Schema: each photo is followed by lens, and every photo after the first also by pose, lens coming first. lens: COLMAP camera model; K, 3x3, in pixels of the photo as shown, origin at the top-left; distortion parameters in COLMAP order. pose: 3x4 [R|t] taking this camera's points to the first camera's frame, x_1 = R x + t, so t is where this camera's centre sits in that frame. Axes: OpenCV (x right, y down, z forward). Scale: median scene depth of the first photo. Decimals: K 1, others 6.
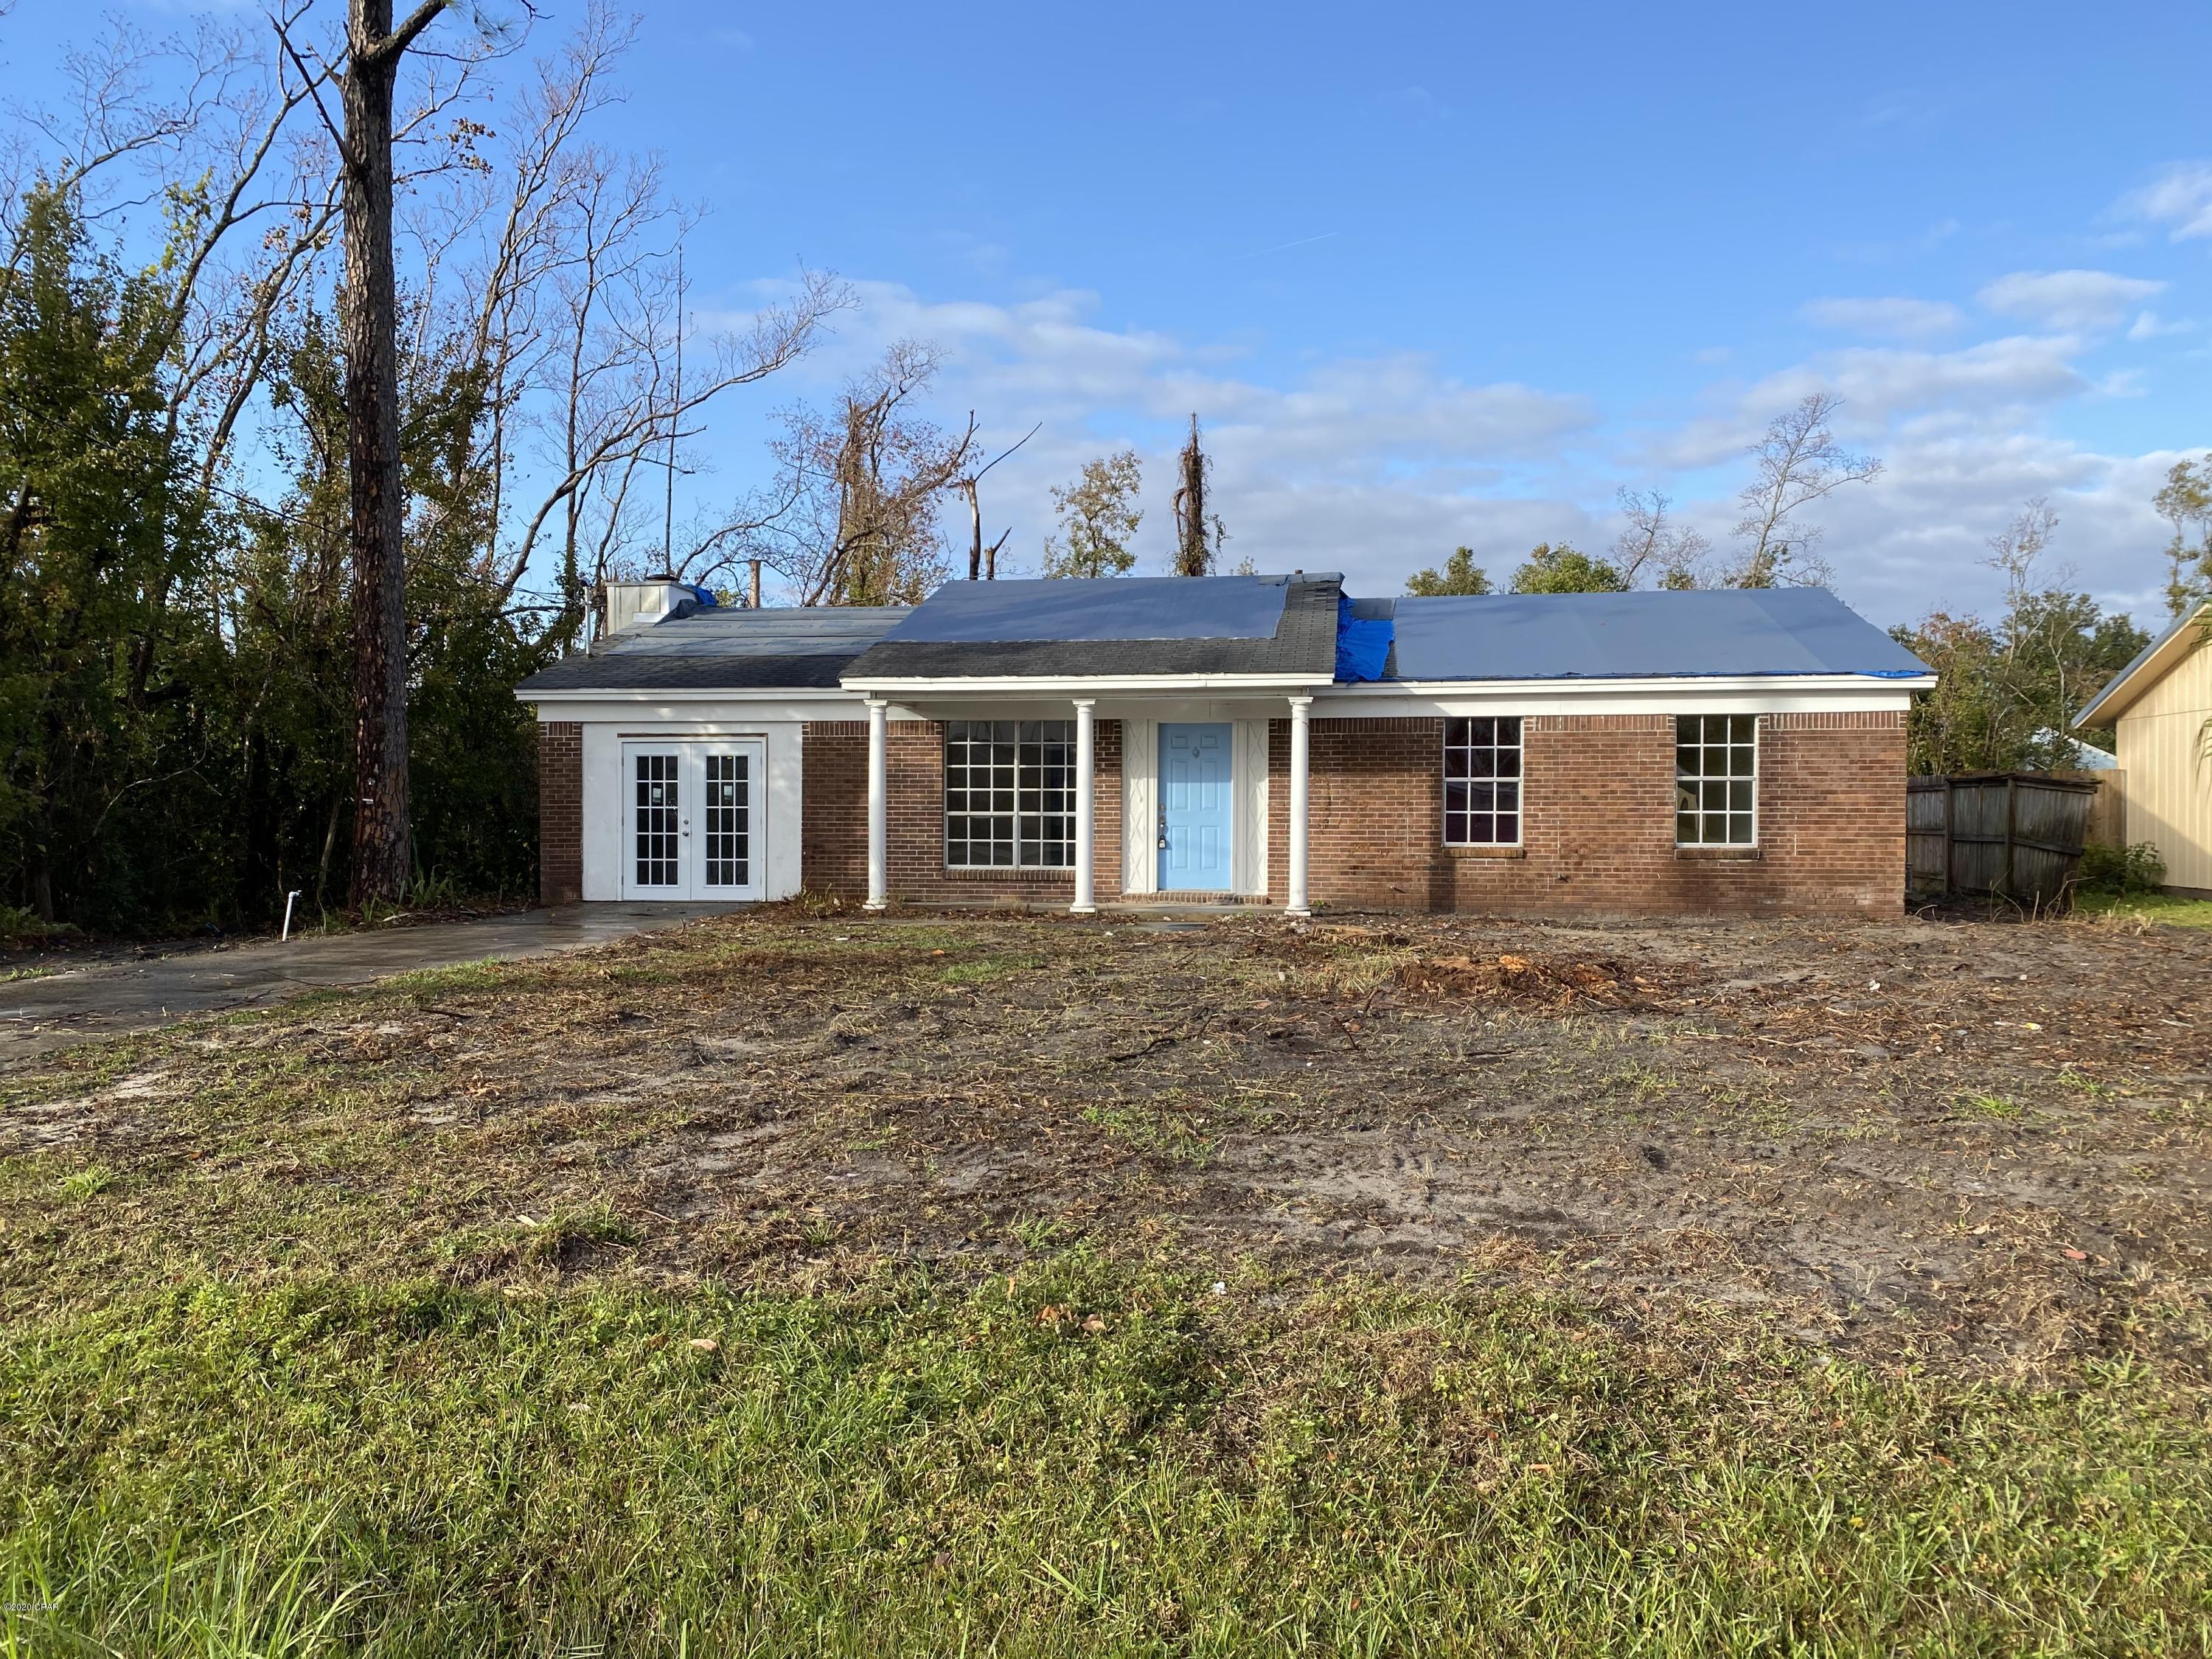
lens RADIAL K [[1681.8, 0, 1098.7], [0, 1681.8, 825.2], [0, 0, 1]] dist [0.056484, -0.021189]
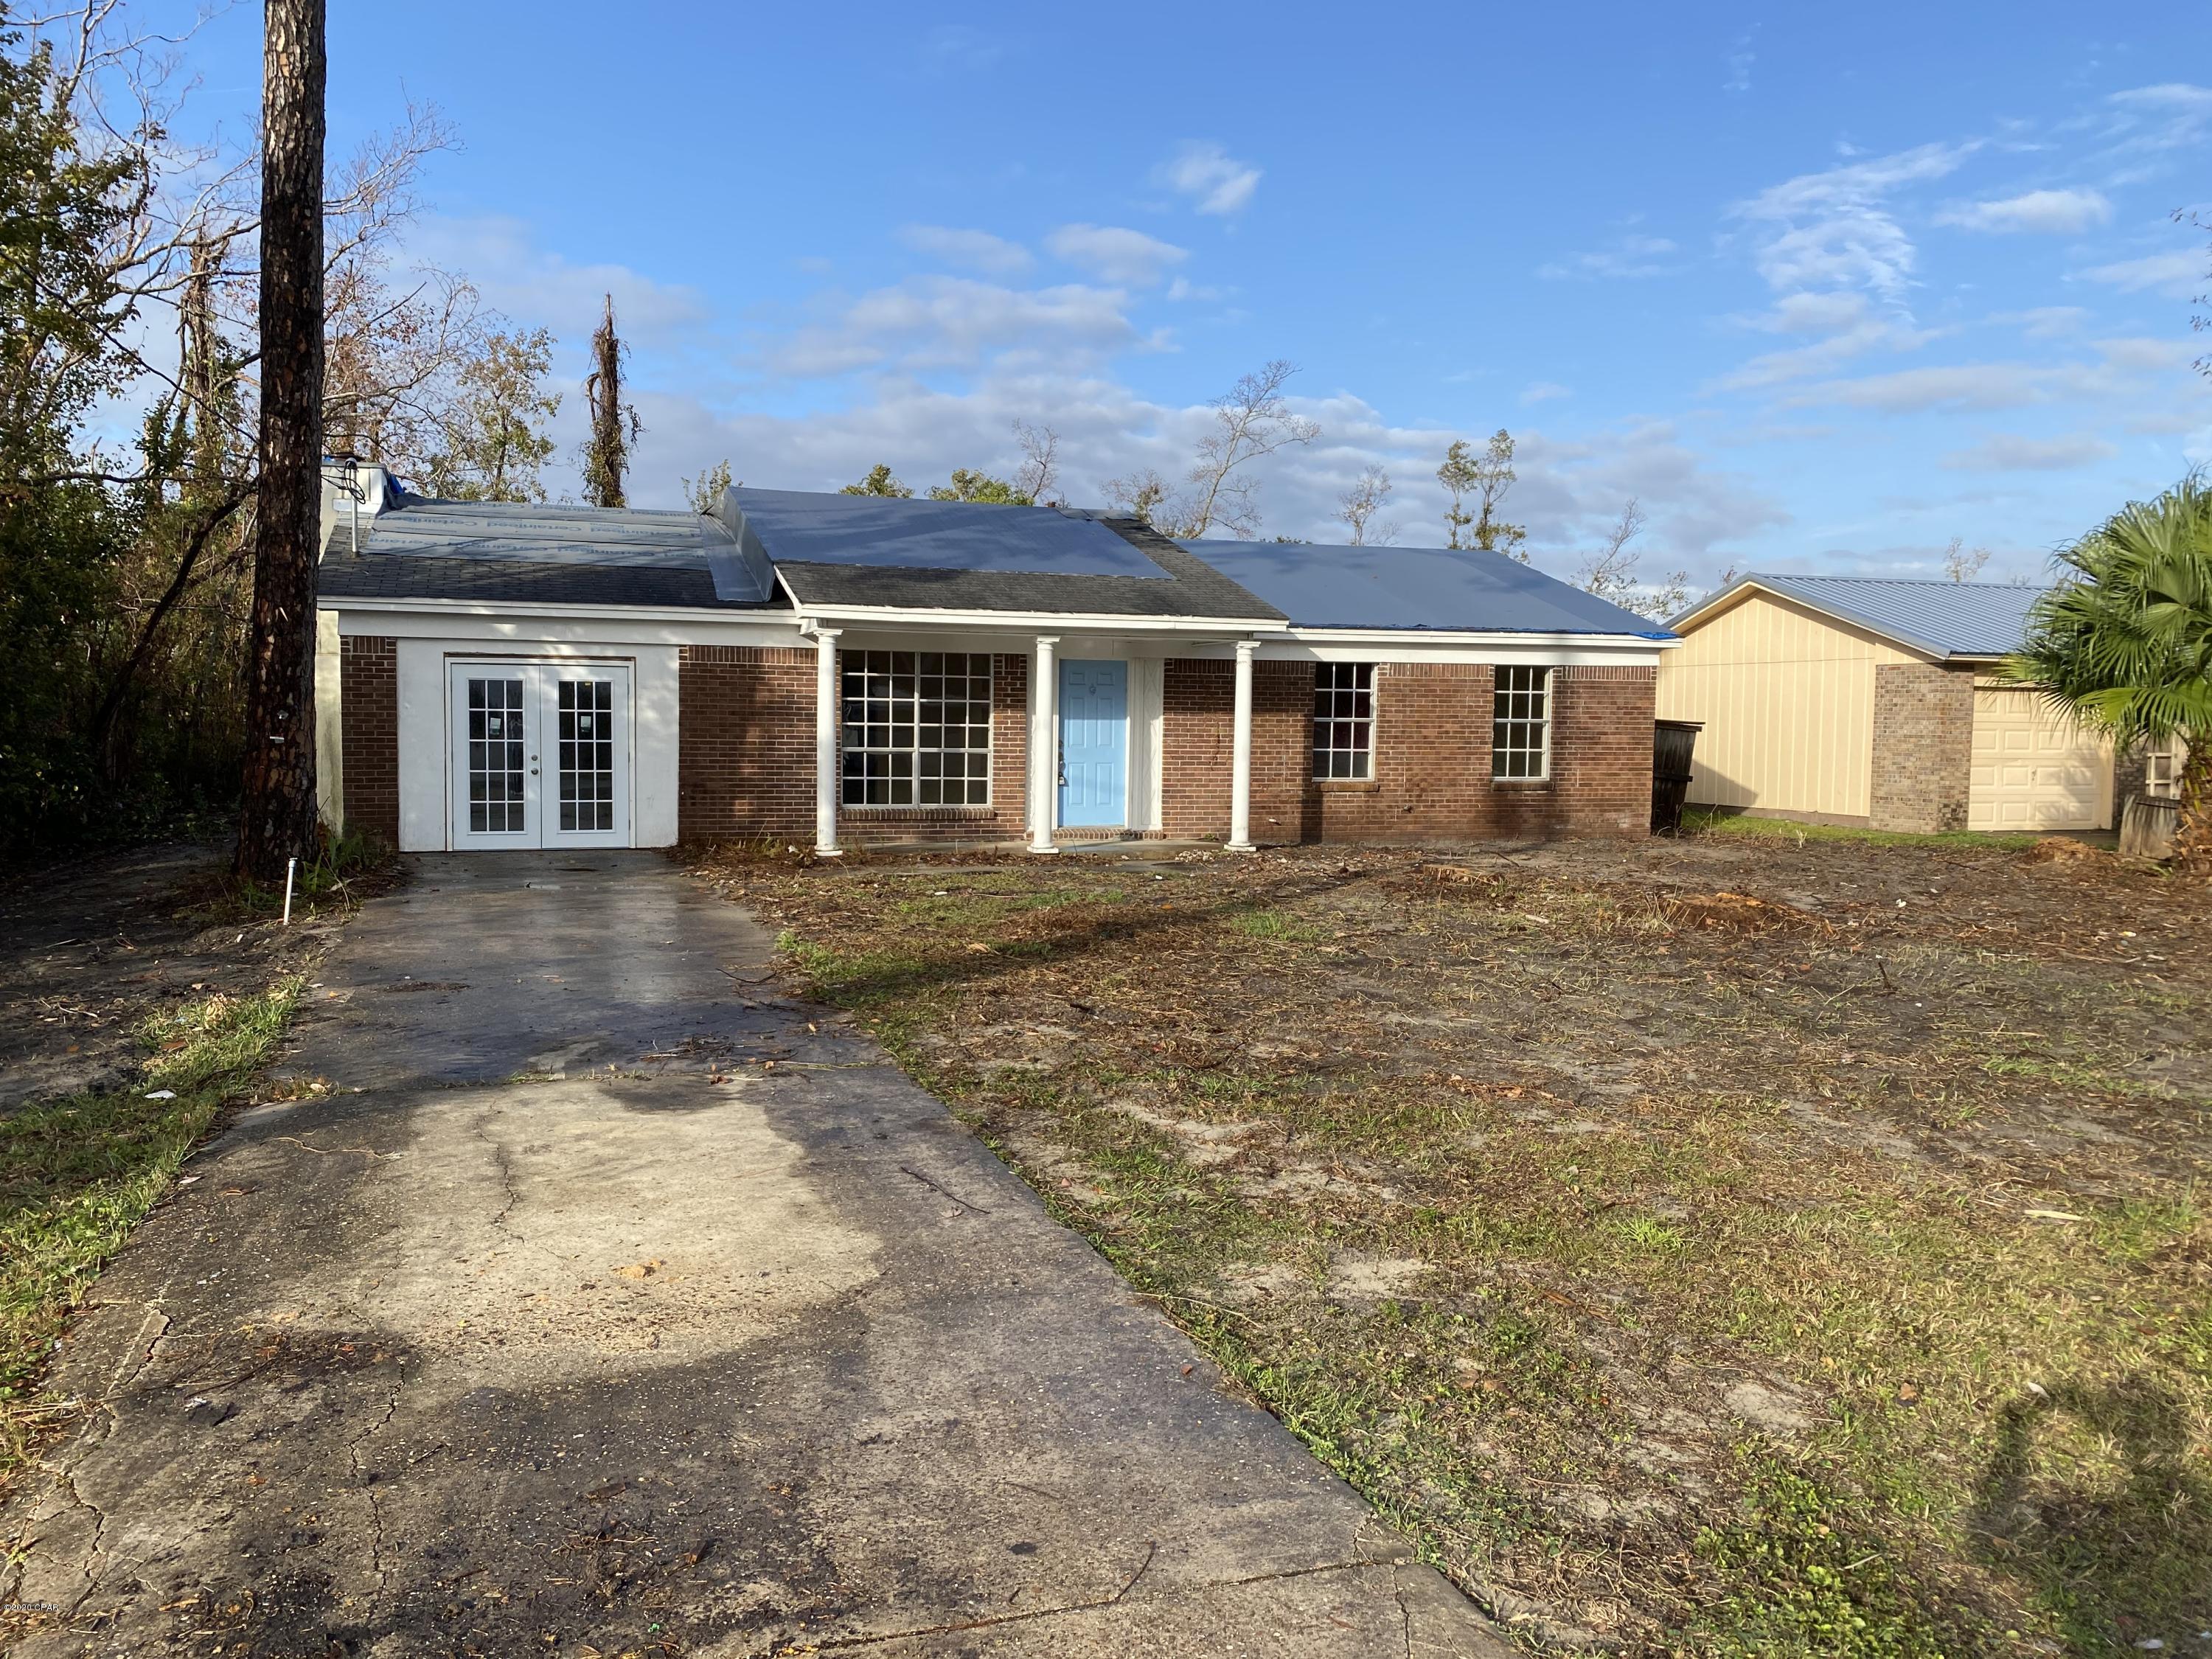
lens RADIAL K [[1681.8, 0, 1100.8], [0, 1681.8, 832.2], [0, 0, 1]] dist [0.056484, -0.021189]
pose [[0.890612, -0.022038, 0.454229, -0.391417], [-0.005851, 0.998187, 0.059902, -0.018097], [-0.454726, -0.056007, 0.888869, 0.098667]]
